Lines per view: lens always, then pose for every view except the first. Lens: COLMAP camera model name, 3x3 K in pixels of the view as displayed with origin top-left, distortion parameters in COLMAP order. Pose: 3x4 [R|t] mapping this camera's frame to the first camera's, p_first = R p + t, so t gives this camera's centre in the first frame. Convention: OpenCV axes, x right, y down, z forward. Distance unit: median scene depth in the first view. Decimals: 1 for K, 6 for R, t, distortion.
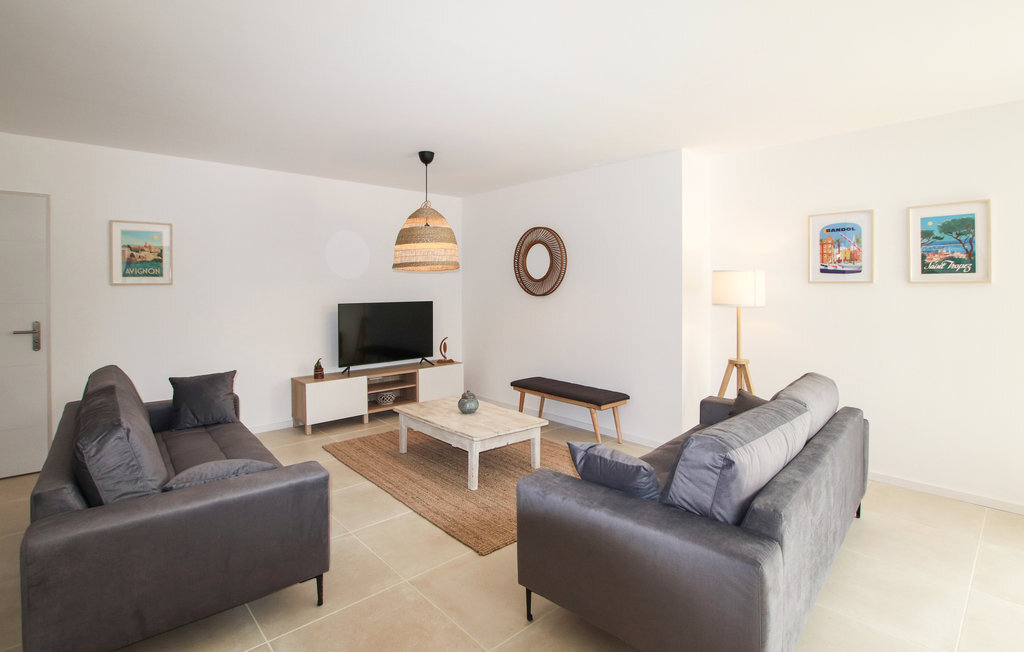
lens RADIAL K [[495.6, 0, 518.3], [0, 495.6, 290.0], [0, 0, 1]] dist [-0.029094, 0.000435]
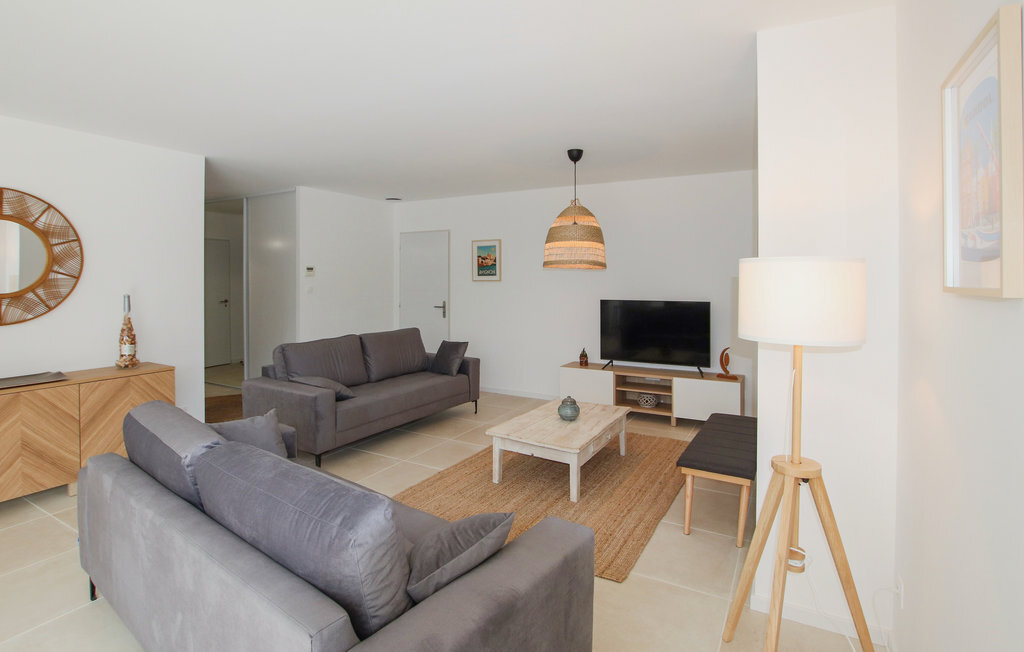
lens RADIAL K [[495.6, 0, 508.3], [0, 495.6, 282.4], [0, 0, 1]] dist [-0.029094, 0.000435]
pose [[0.299954, 0.008478, -0.953916, 0.721907], [-0.009536, 0.999937, 0.005888, -0.015902], [0.953906, 0.007330, 0.300016, 0.589288]]
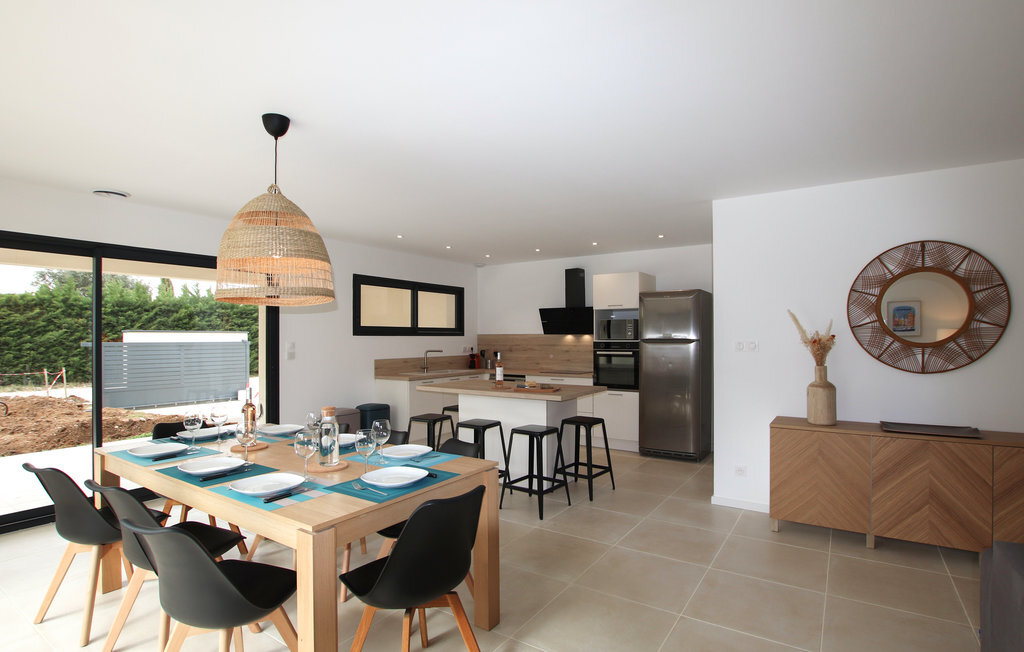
lens RADIAL K [[495.6, 0, 533.7], [0, 495.6, 334.5], [0, 0, 1]] dist [-0.029094, 0.000435]
pose [[-0.964016, 0.005529, -0.265788, 0.587403], [0.004202, 0.999976, 0.005561, -0.006822], [0.265813, 0.004244, -0.964015, 0.654625]]
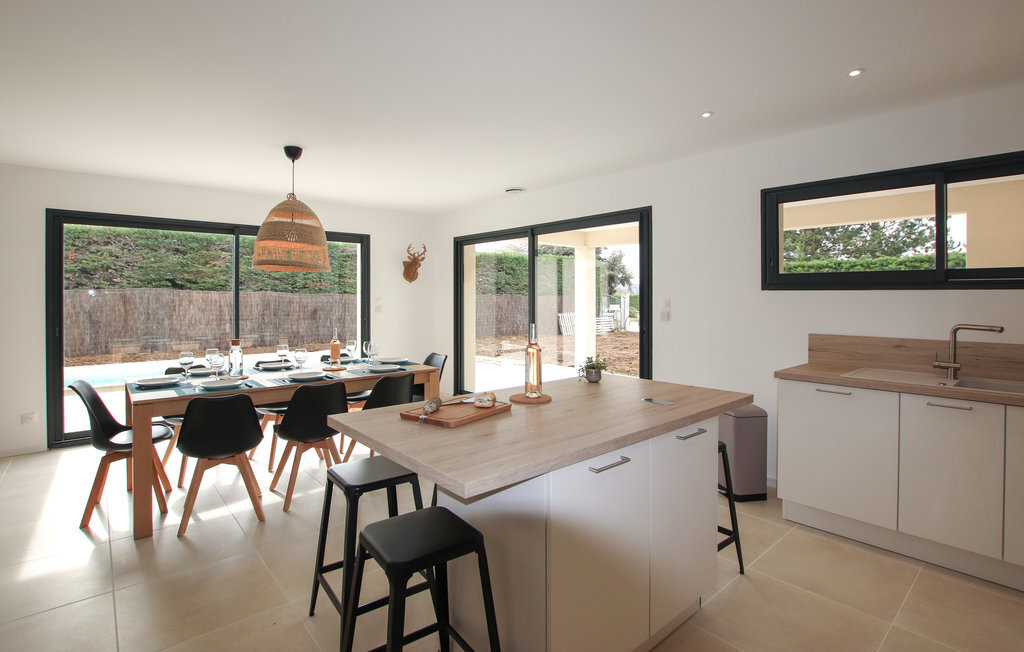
lens RADIAL K [[495.6, 0, 498.3], [0, 495.6, 300.8], [0, 0, 1]] dist [-0.029094, 0.000435]
pose [[0.032247, -0.008637, 0.999443, -0.183077], [0.008128, 0.999932, 0.008379, 0.009709], [-0.999447, 0.007854, 0.032315, -0.430910]]
